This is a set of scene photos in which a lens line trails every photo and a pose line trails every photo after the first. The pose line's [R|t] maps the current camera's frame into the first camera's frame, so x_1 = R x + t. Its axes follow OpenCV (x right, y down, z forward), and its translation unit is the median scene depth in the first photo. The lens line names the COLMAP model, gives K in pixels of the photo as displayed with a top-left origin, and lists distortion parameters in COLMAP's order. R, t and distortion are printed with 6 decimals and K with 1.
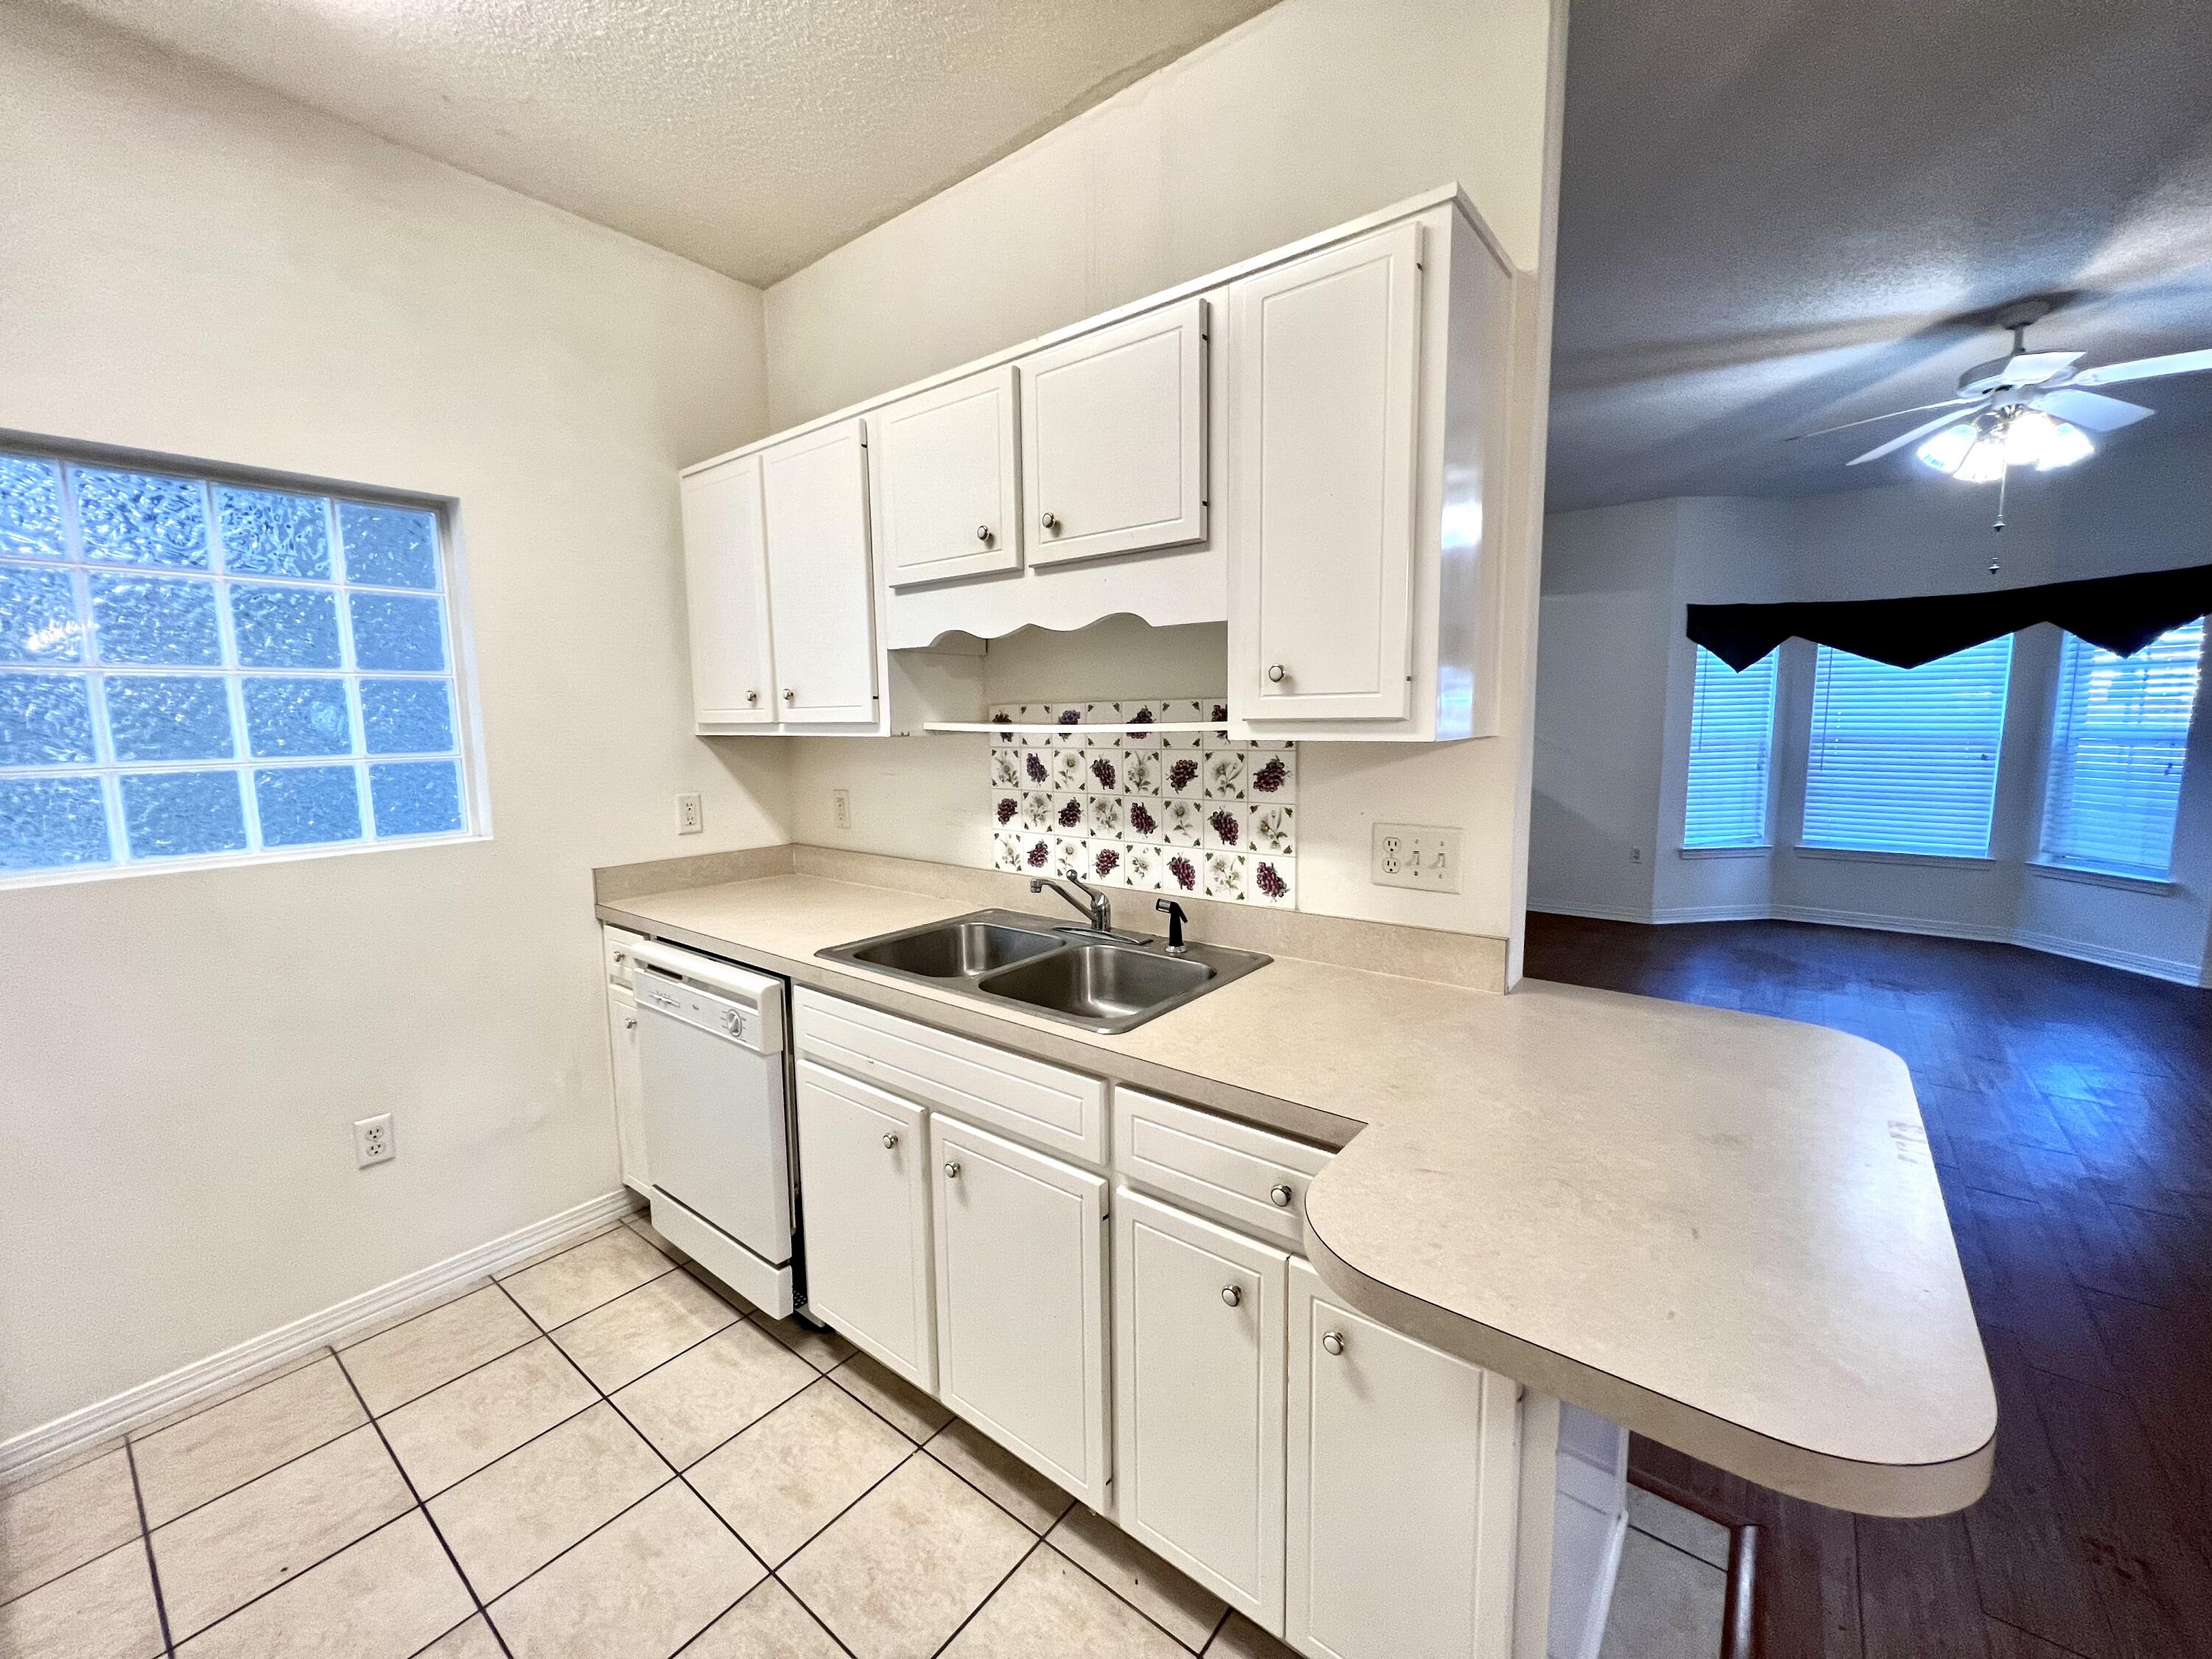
lens RADIAL K [[884.8, 0, 1103.8], [0, 884.8, 825.9], [0, 0, 1]] dist [0.000625, -0.000124]
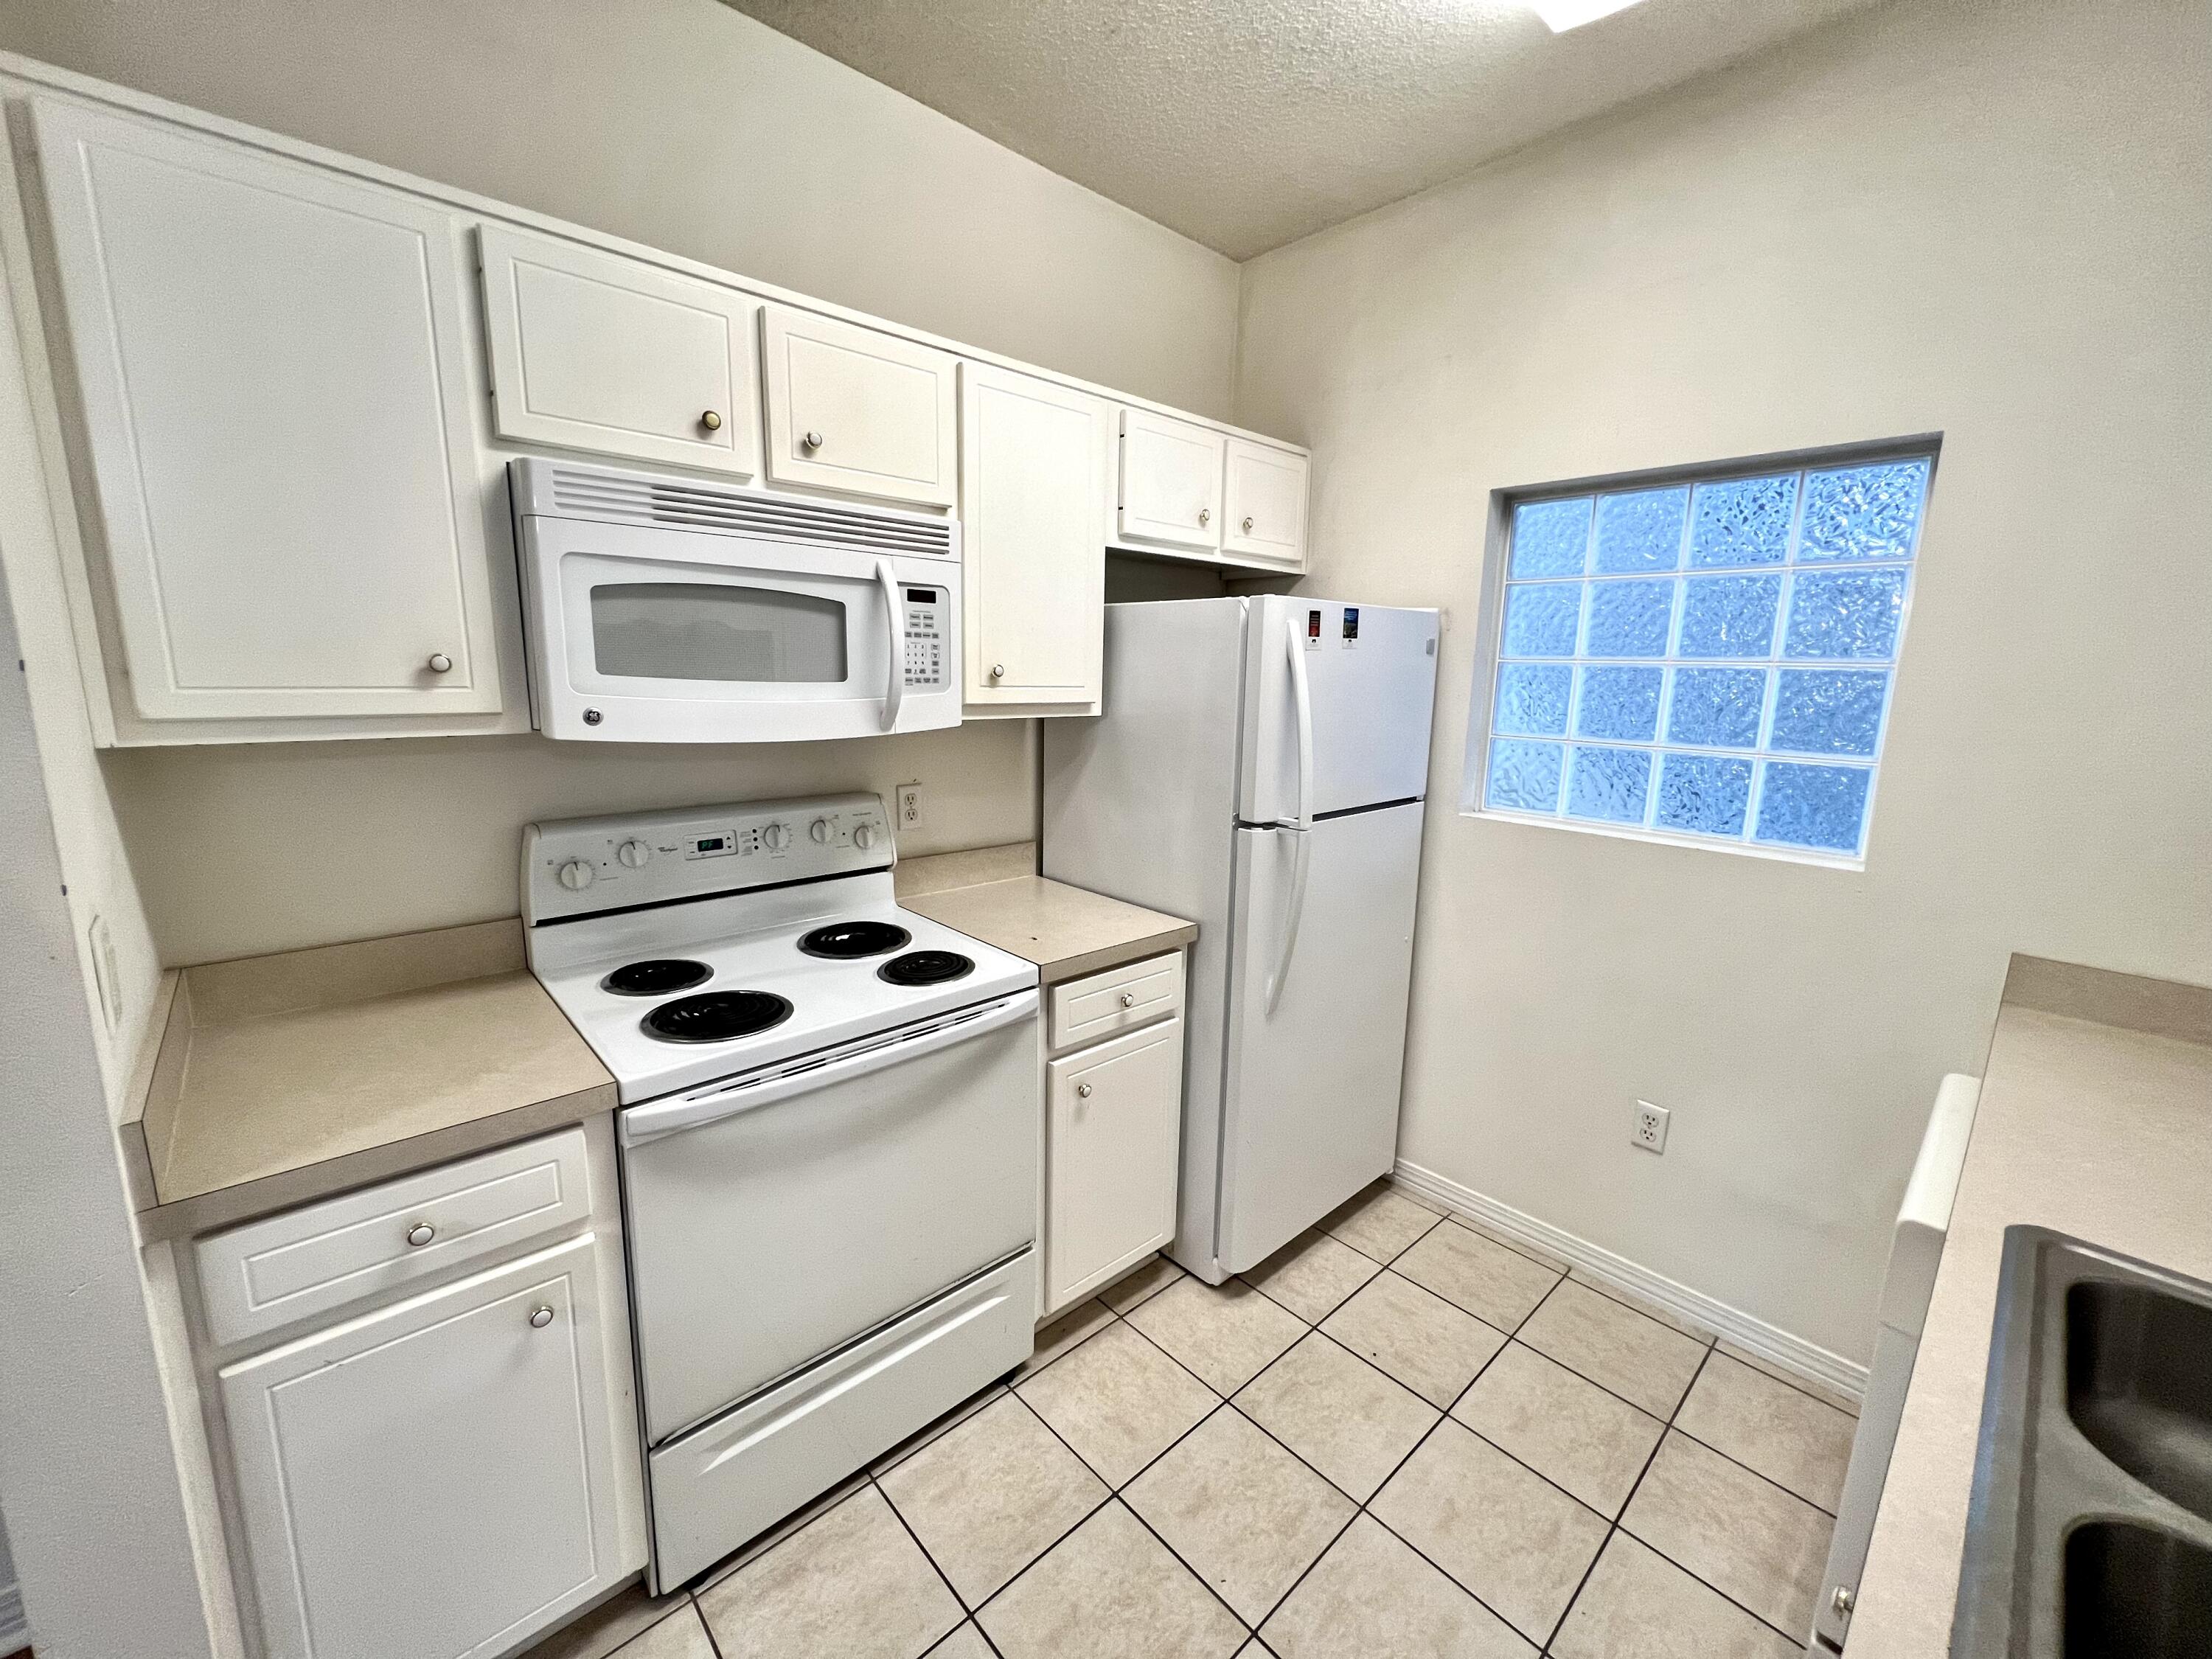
lens RADIAL K [[884.8, 0, 1103.8], [0, 884.8, 825.9], [0, 0, 1]] dist [0.000625, -0.000124]
pose [[-0.162642, 0.187790, -0.968650, 0.084546], [-0.142467, 0.966964, 0.211384, -0.044592], [0.976346, 0.172381, -0.130515, 0.202379]]
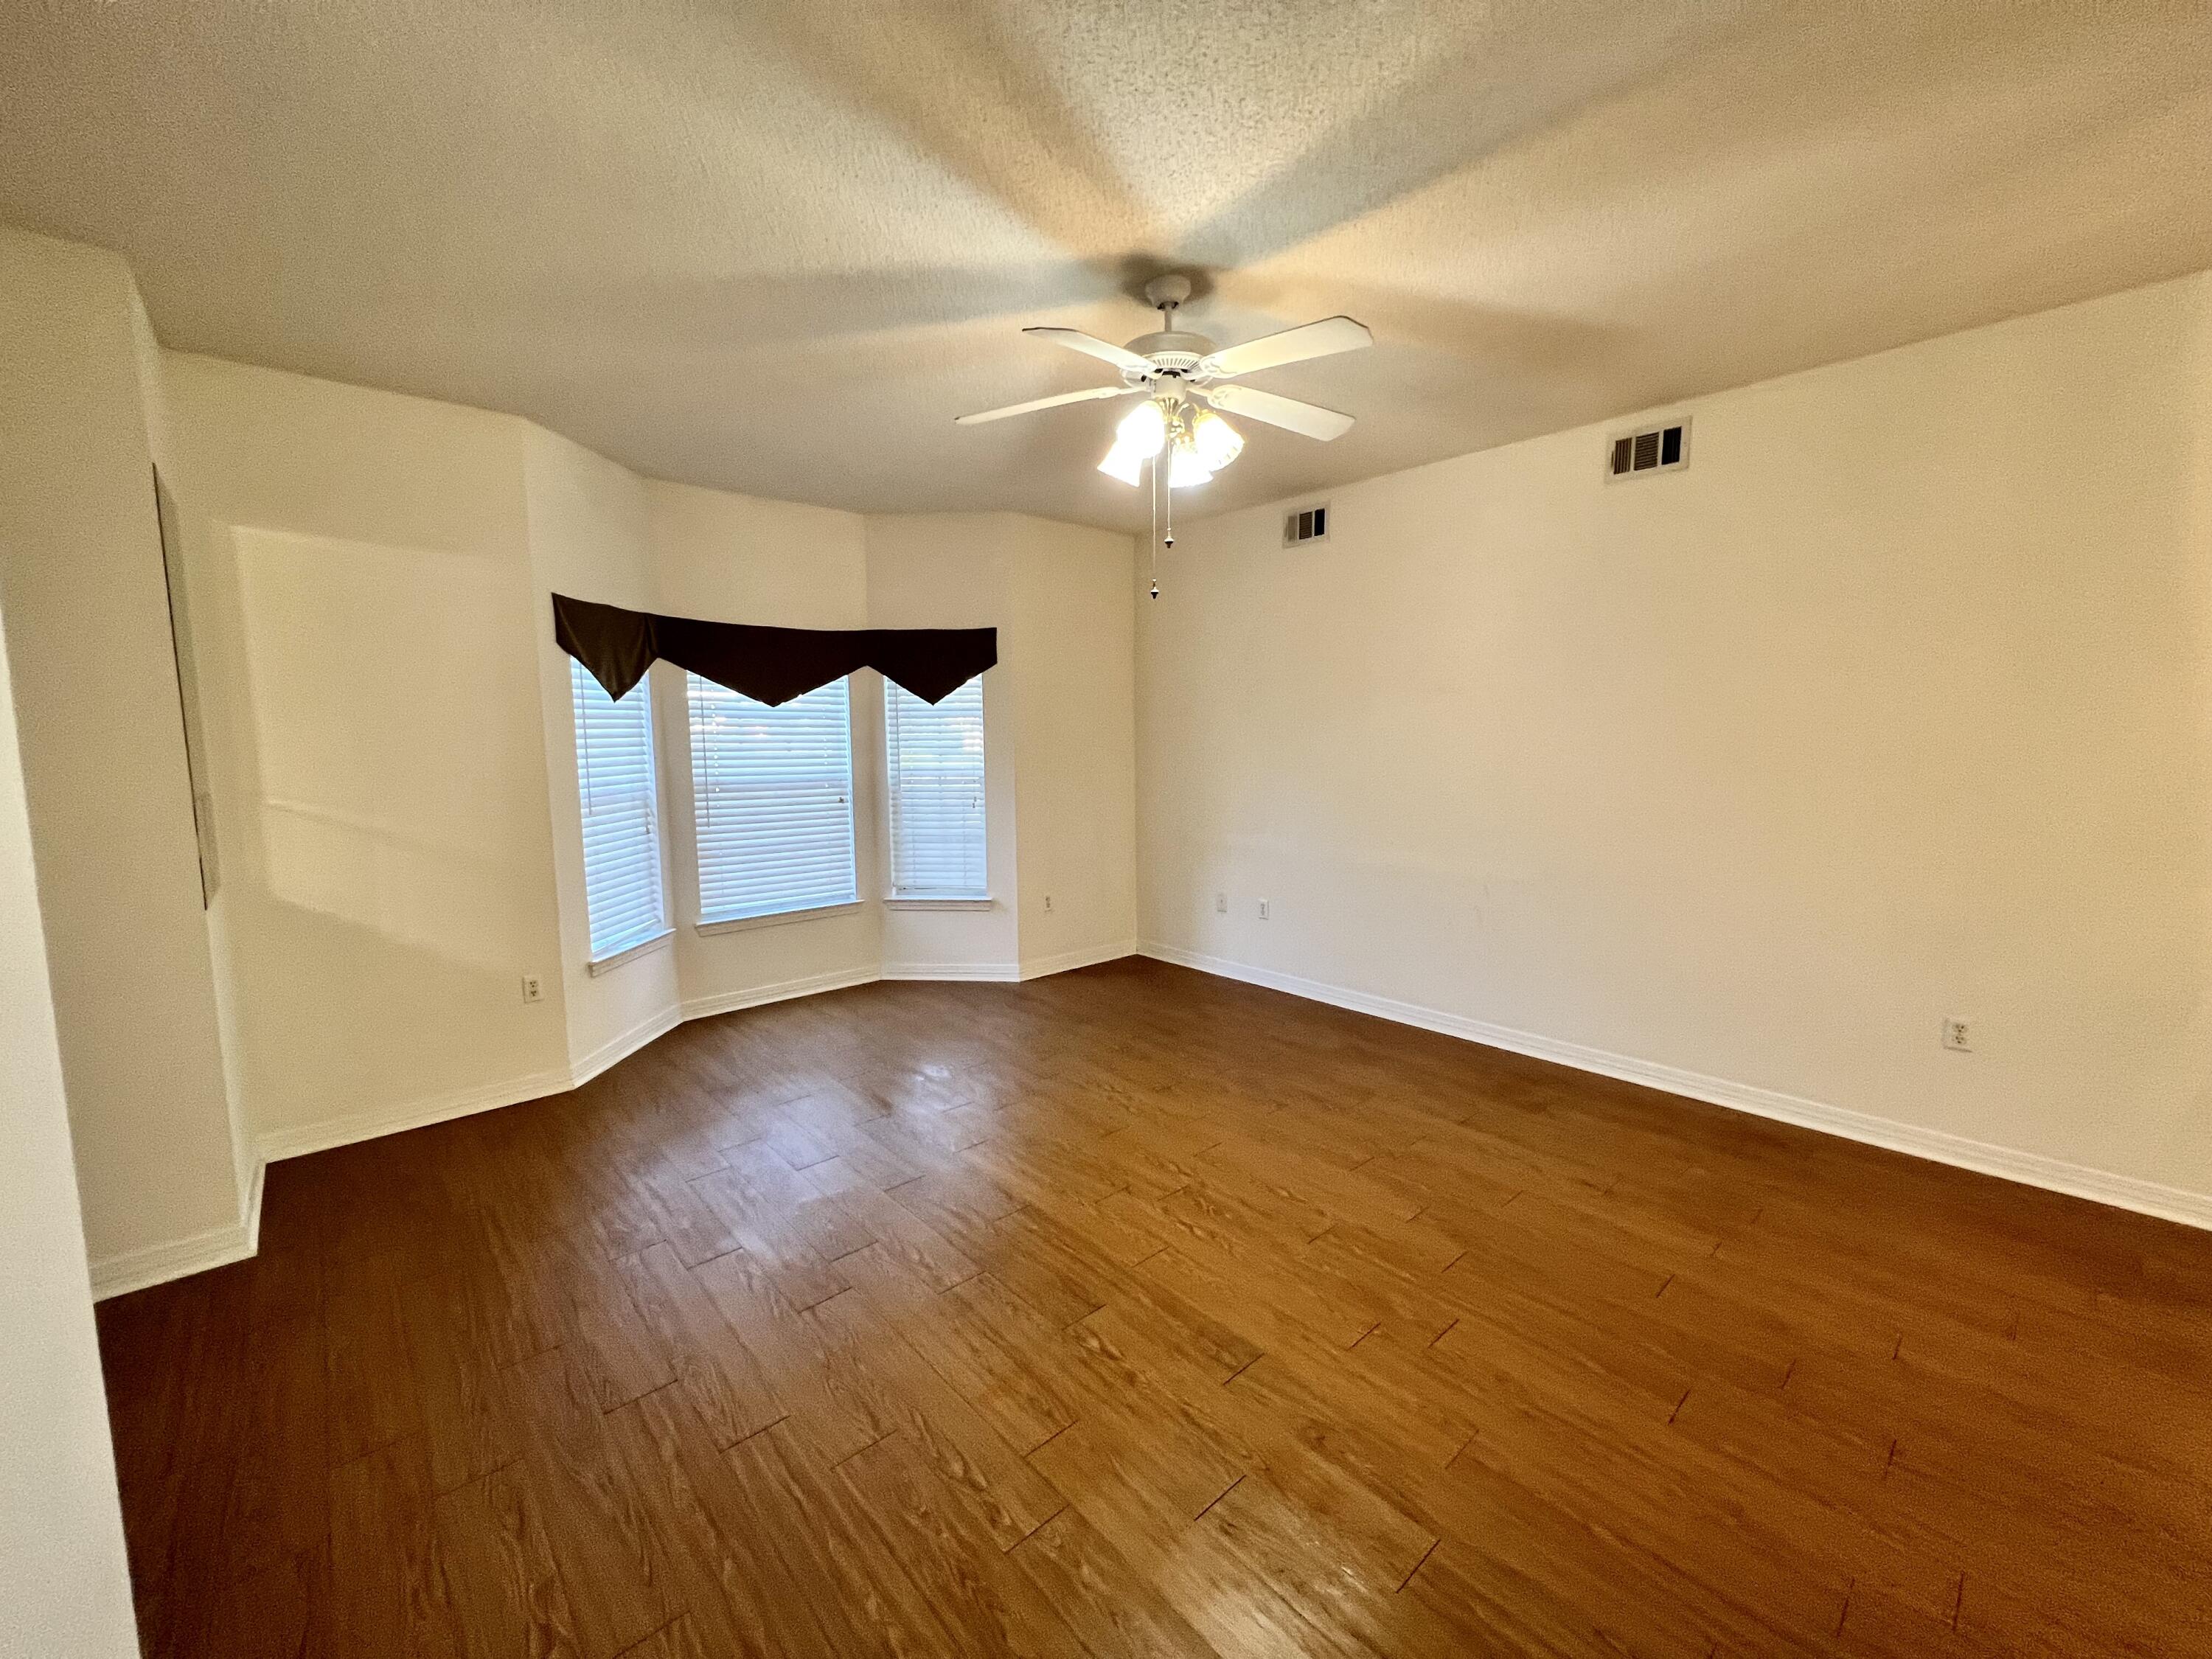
lens RADIAL K [[884.8, 0, 1103.8], [0, 884.8, 825.9], [0, 0, 1]] dist [0.000625, -0.000124]
pose [[0.178975, -0.090578, 0.979675, 0.096127], [0.130863, 0.989097, 0.067542, -0.087002], [-0.975112, 0.116115, 0.188877, 0.601549]]
